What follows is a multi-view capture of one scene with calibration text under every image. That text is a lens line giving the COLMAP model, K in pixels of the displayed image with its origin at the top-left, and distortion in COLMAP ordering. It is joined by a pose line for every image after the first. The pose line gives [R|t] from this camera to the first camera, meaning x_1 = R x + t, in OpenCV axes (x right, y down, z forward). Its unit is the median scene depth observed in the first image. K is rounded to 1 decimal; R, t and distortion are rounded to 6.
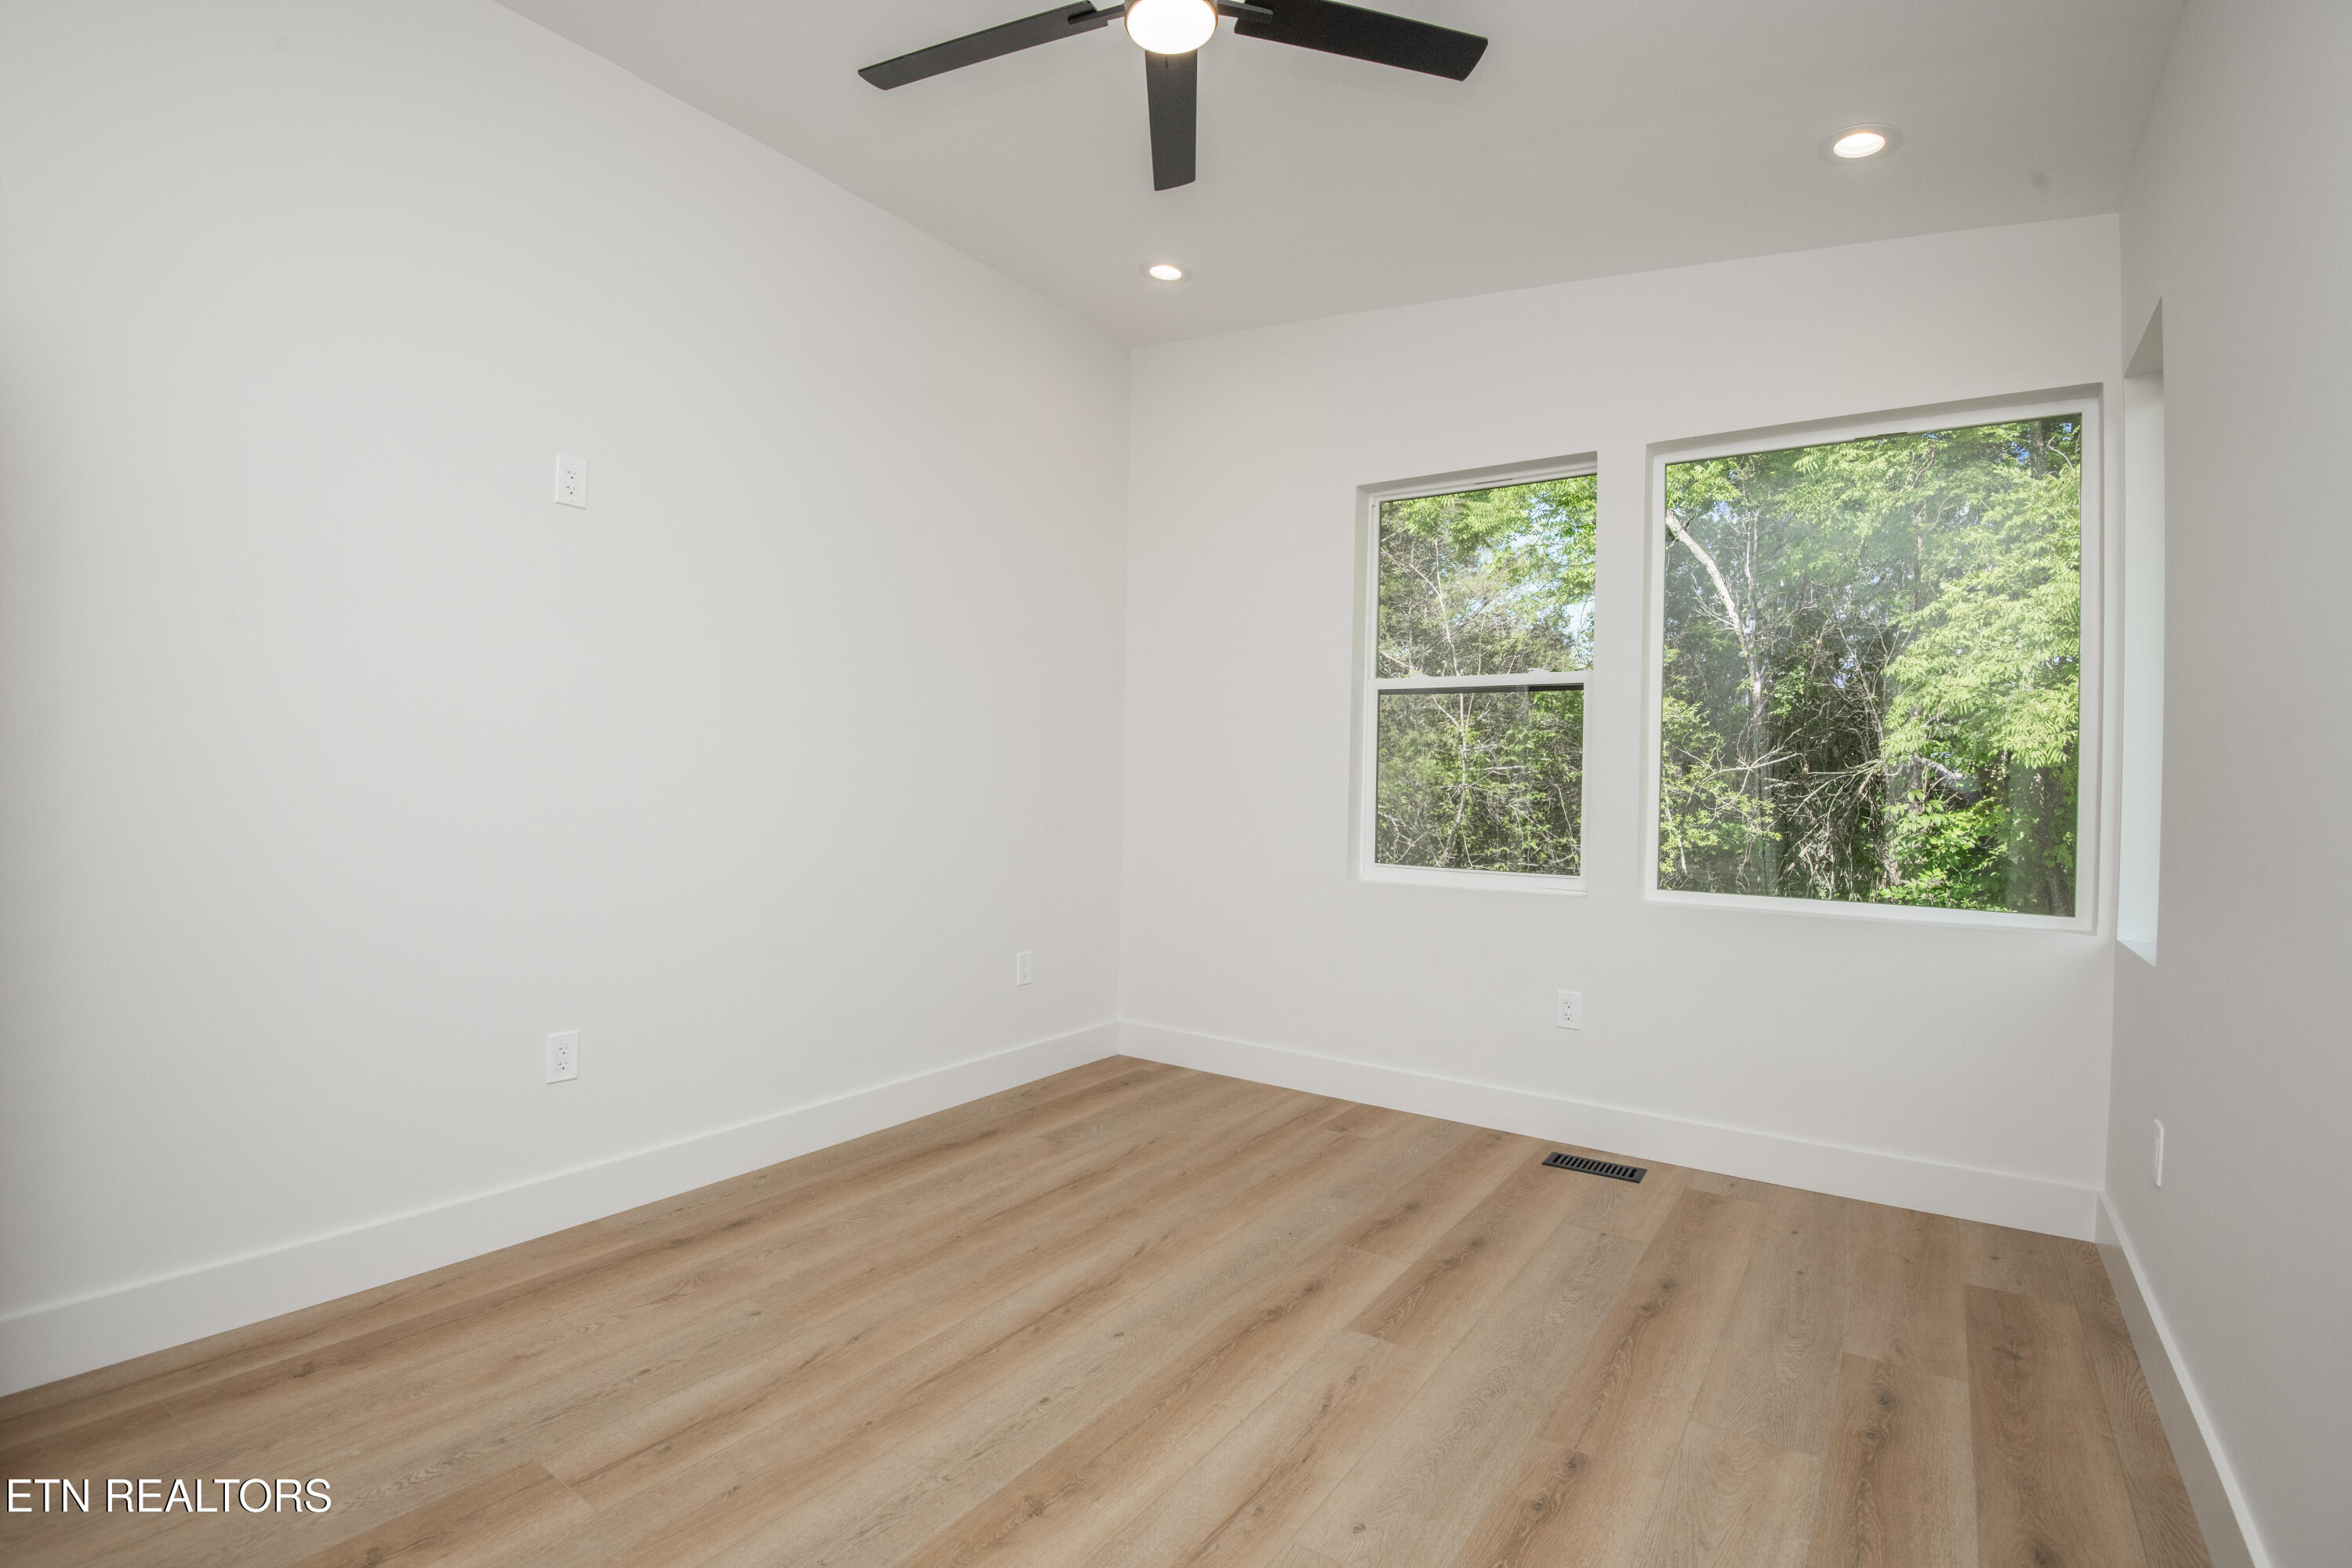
lens RADIAL K [[1083.1, 0, 1189.3], [0, 1083.1, 779.6], [0, 0, 1]] dist [-0.008584, -0.023281]
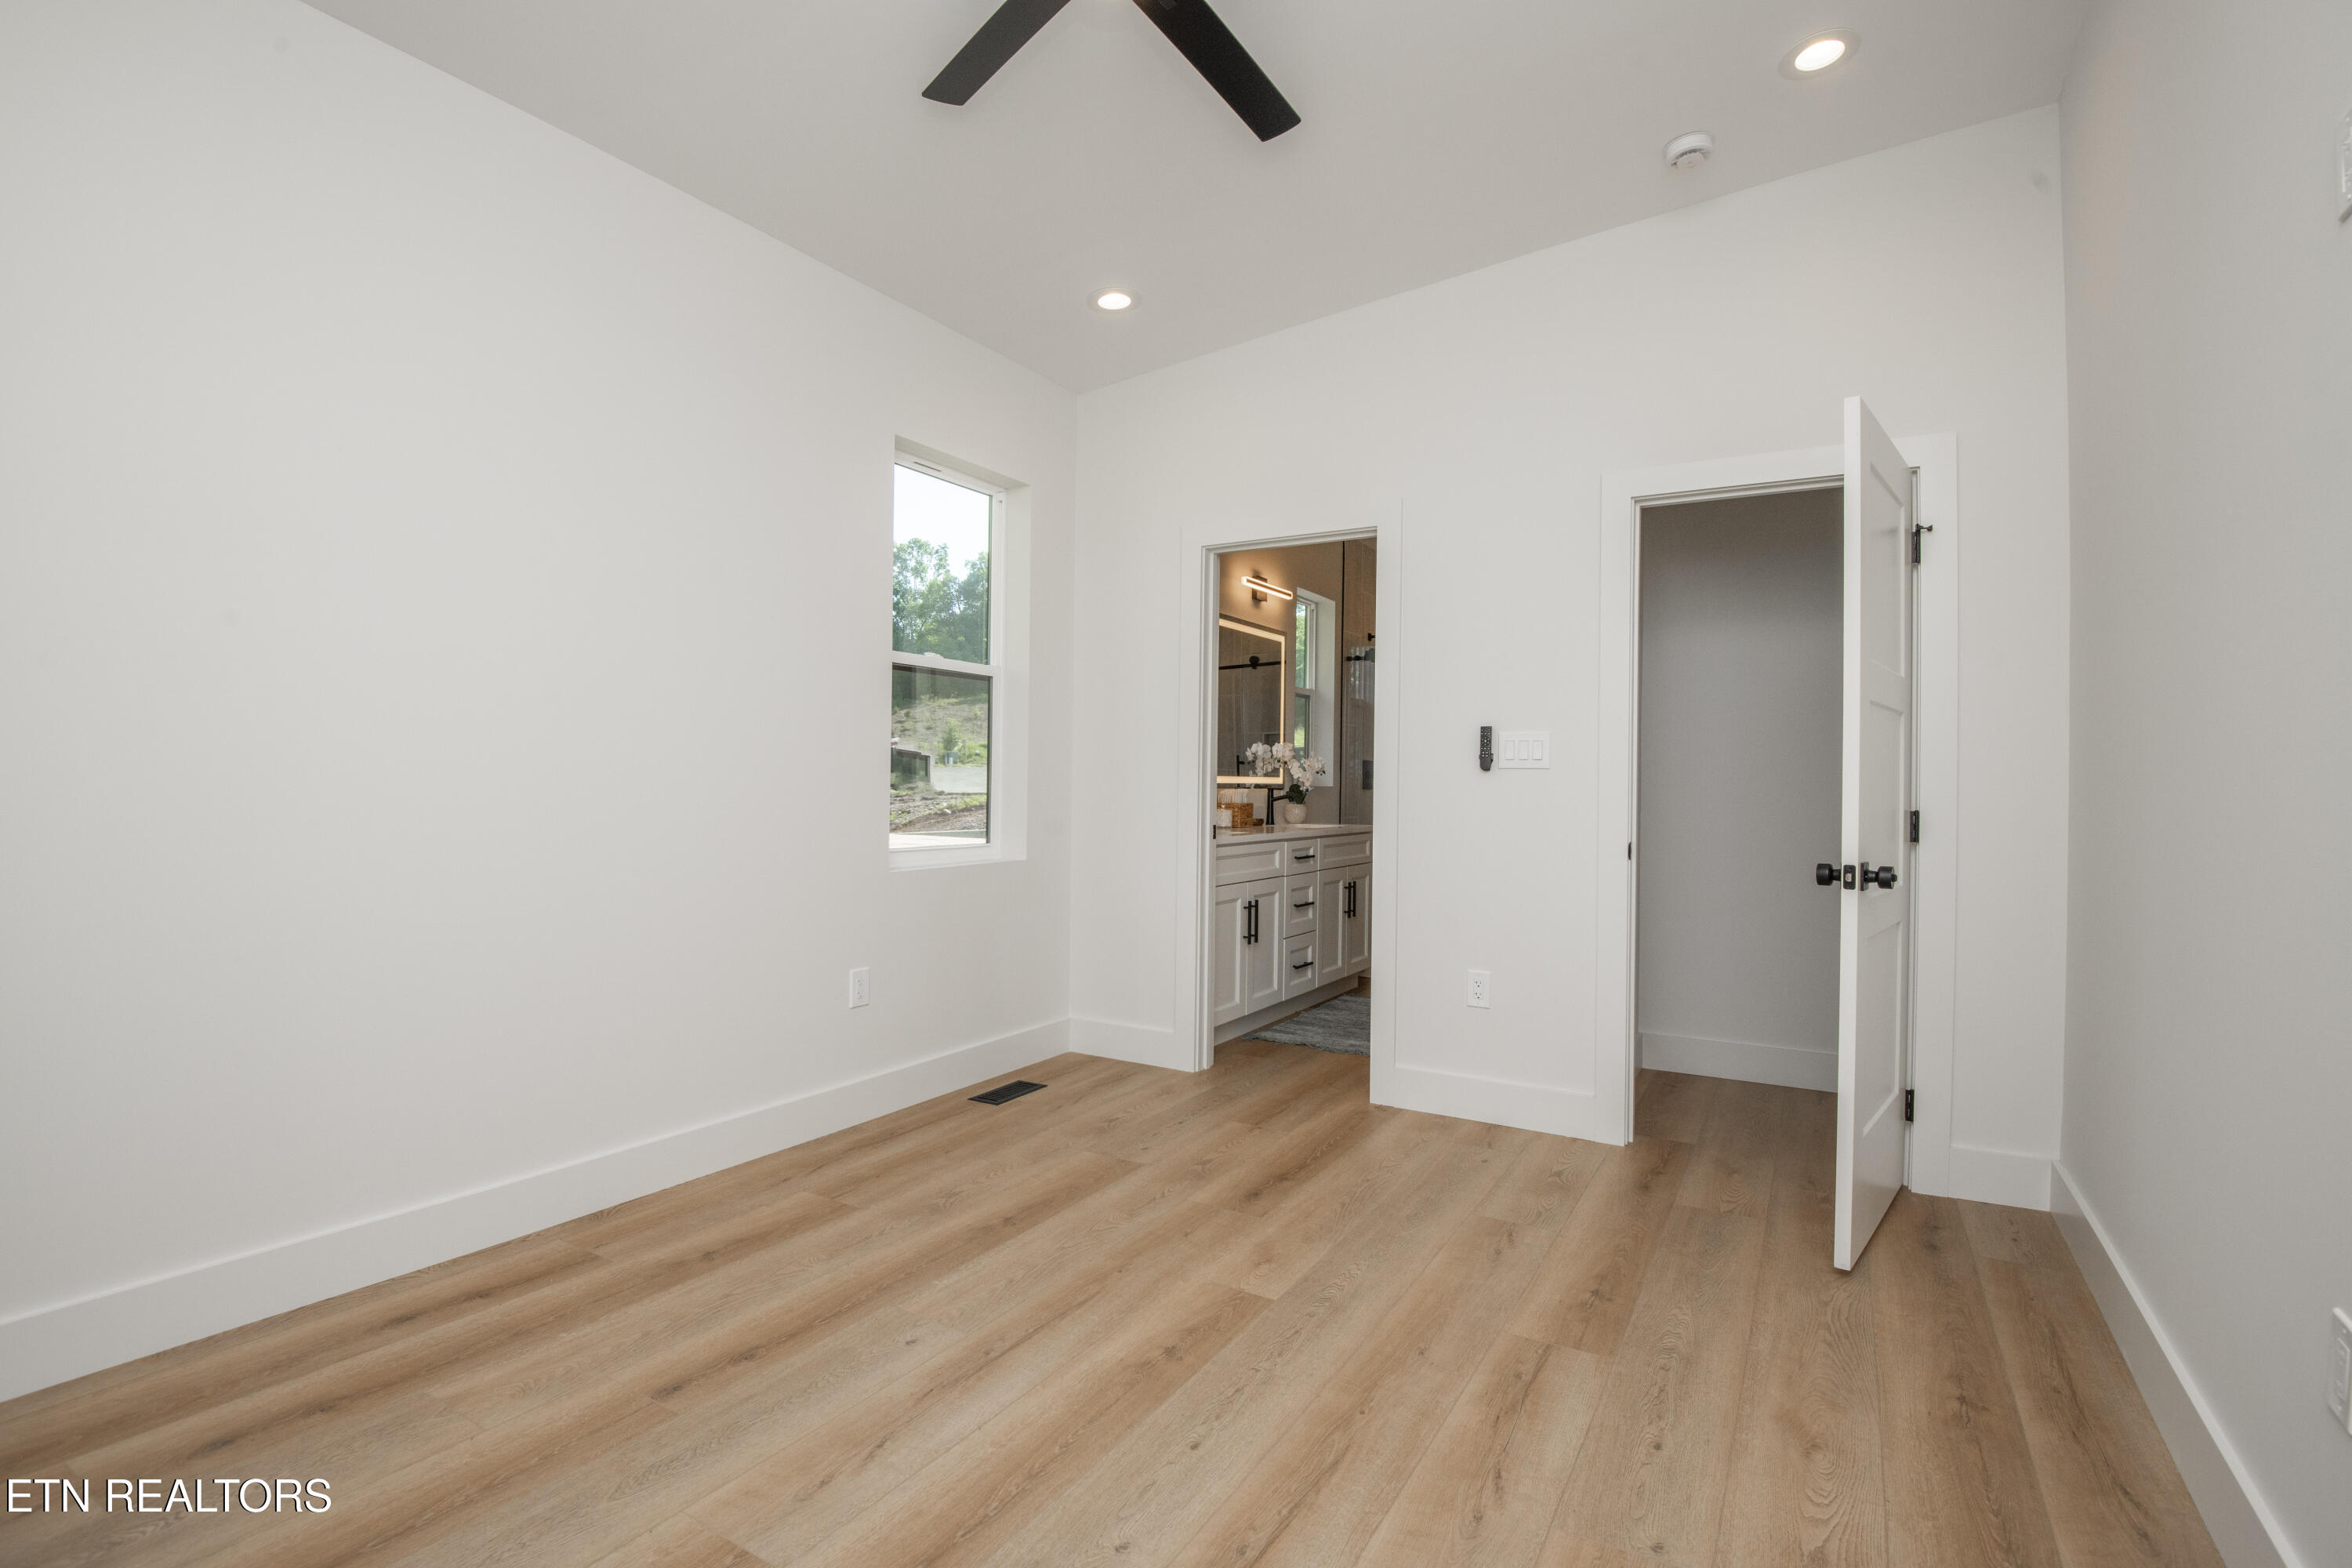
lens RADIAL K [[1083.1, 0, 1189.3], [0, 1083.1, 779.6], [0, 0, 1]] dist [-0.008584, -0.023281]
pose [[-0.997379, -0.034394, -0.063664, -0.055991], [-0.034301, 0.999408, -0.002556, 0.024750], [0.063714, -0.000366, -0.997968, 1.986474]]
